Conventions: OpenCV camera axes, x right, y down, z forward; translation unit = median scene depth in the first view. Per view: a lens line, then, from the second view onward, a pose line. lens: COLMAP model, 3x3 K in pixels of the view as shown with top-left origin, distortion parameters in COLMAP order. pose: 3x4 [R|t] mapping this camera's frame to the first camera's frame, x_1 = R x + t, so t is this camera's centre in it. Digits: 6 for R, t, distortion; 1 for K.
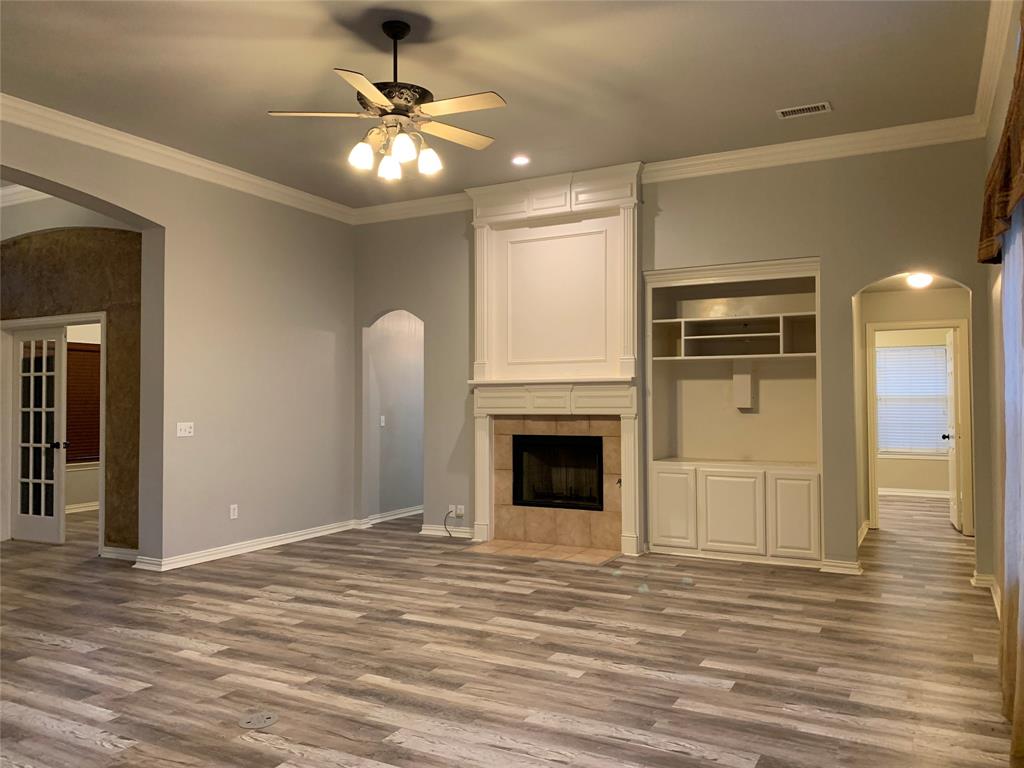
lens RADIAL K [[783.7, 0, 512.0], [0, 783.7, 383.0], [0, 0, 1]] dist [0.024248, -0.012436]
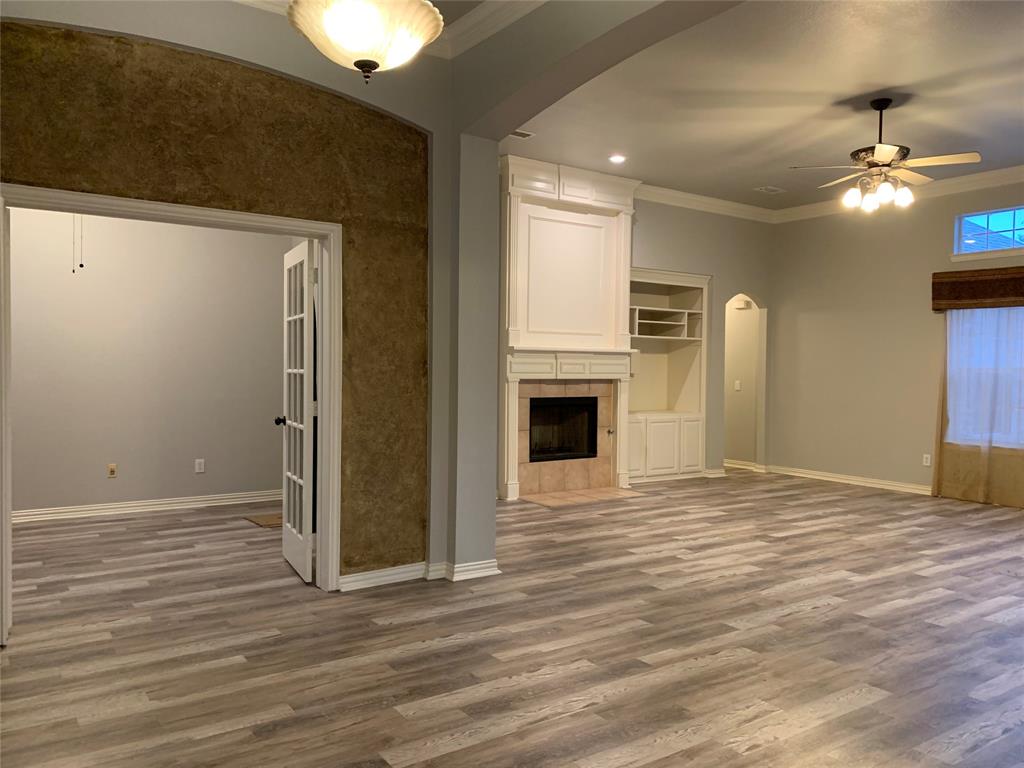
lens RADIAL K [[783.7, 0, 517.8], [0, 783.7, 385.3], [0, 0, 1]] dist [0.024248, -0.012436]
pose [[0.453827, -0.009644, 0.891038, -1.581850], [-0.035360, 0.998959, 0.028822, 0.030084], [-0.890388, -0.044588, 0.453014, 0.860276]]
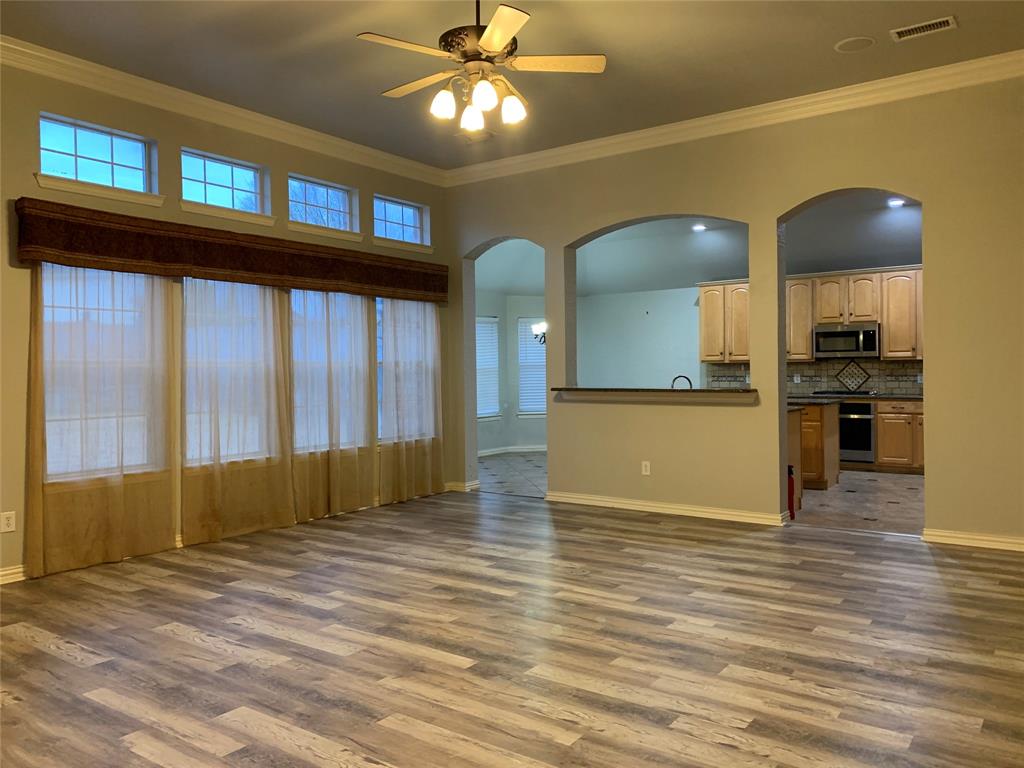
lens RADIAL K [[783.7, 0, 519.1], [0, 783.7, 378.7], [0, 0, 1]] dist [0.024248, -0.012436]
pose [[-0.992396, 0.016123, 0.122026, -0.289566], [0.014677, 0.999811, -0.012738, 0.056325], [-0.122208, -0.010850, -0.992445, 1.814908]]
